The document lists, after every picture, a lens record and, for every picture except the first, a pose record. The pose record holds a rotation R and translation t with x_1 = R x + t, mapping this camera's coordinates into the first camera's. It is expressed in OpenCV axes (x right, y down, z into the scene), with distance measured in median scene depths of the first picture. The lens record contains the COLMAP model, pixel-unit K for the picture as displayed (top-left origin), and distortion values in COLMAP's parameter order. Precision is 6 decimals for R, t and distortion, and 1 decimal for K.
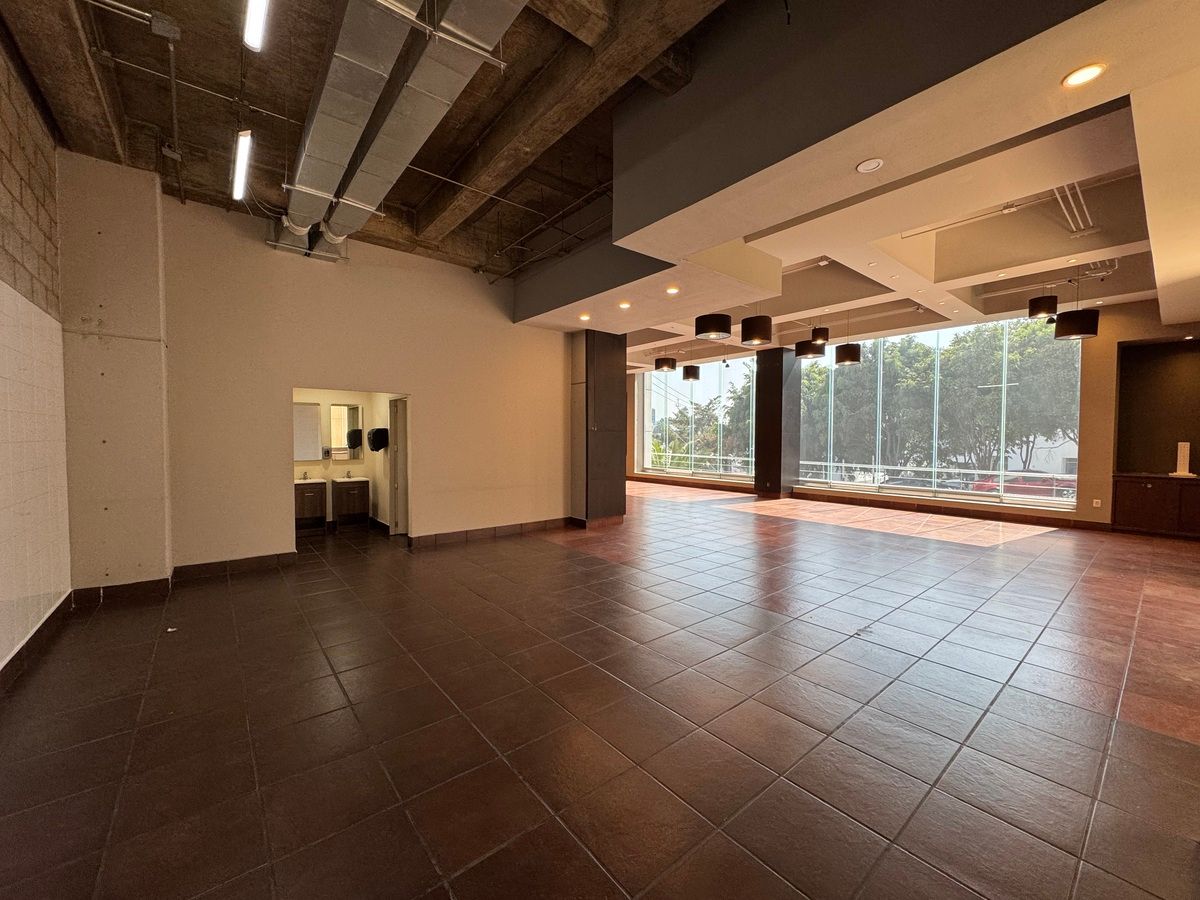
lens RADIAL K [[478.3, 0, 603.0], [0, 478.3, 451.2], [0, 0, 1]] dist [0.001364, 0.000349]
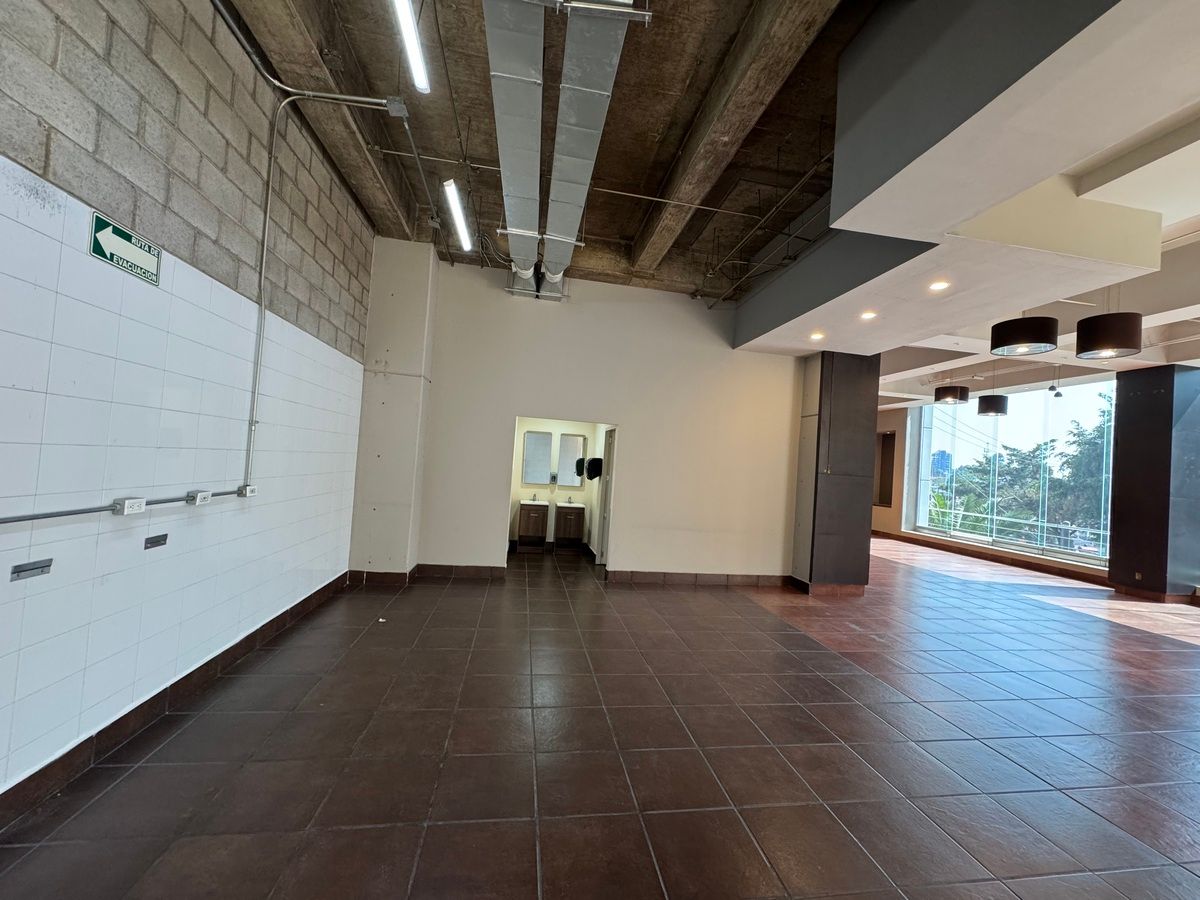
lens RADIAL K [[478.3, 0, 603.0], [0, 478.3, 451.2], [0, 0, 1]] dist [0.001364, 0.000349]
pose [[0.865955, 0.042421, -0.498320, 0.056359], [-0.080625, 0.995204, -0.055387, -0.005714], [0.493580, 0.088139, 0.865222, 0.111141]]
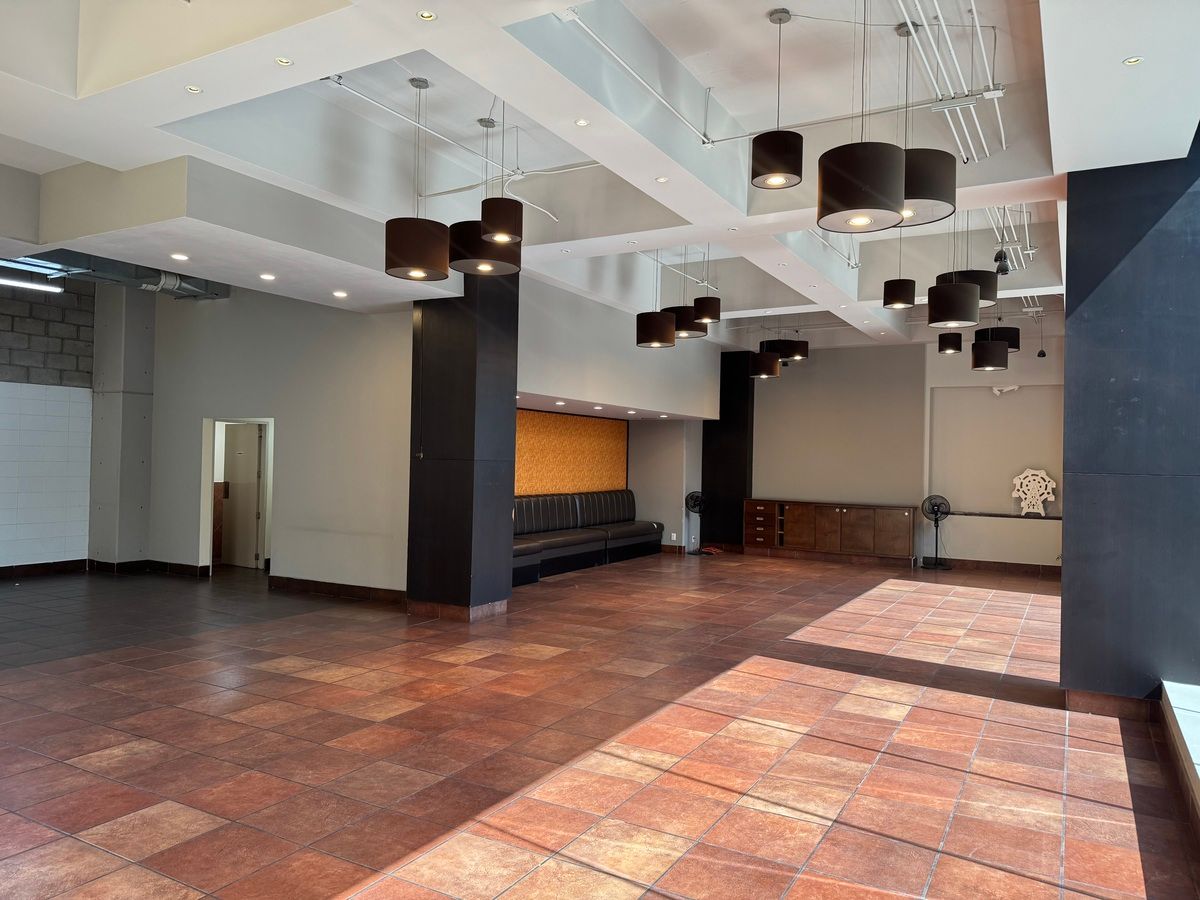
lens RADIAL K [[840.2, 0, 597.4], [0, 840.2, 448.4], [0, 0, 1]] dist [0.083729, -0.116886]
pose [[0.352683, -0.008494, -0.935704, 1.110414], [-0.048305, 0.998460, -0.027271, -0.037972], [0.934495, 0.054817, 0.351730, 0.839544]]
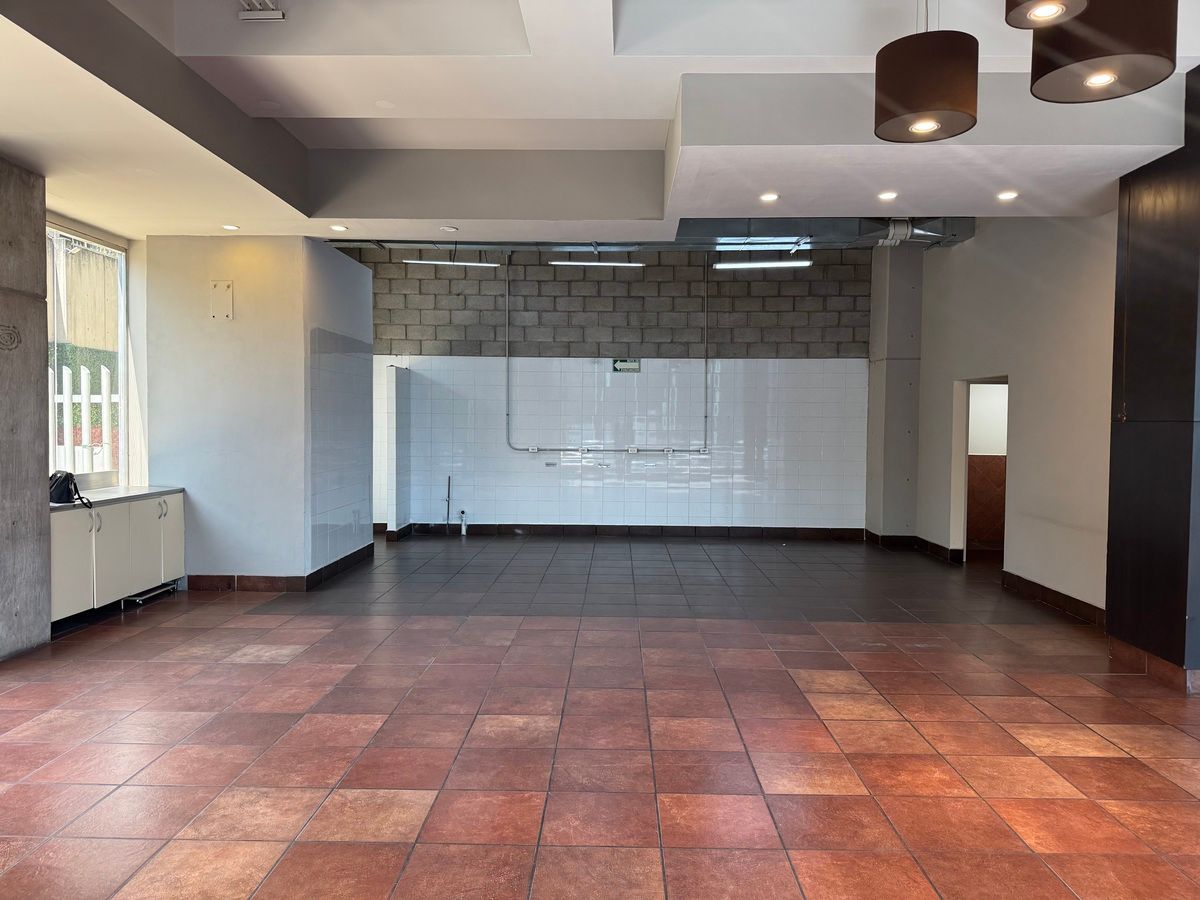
lens RADIAL K [[840.2, 0, 597.4], [0, 840.2, 448.4], [0, 0, 1]] dist [0.083729, -0.116886]
pose [[-0.657140, 0.015691, -0.753606, 0.827424], [-0.033049, 0.998222, 0.049603, -0.041402], [0.753044, 0.057502, -0.655453, 1.153652]]
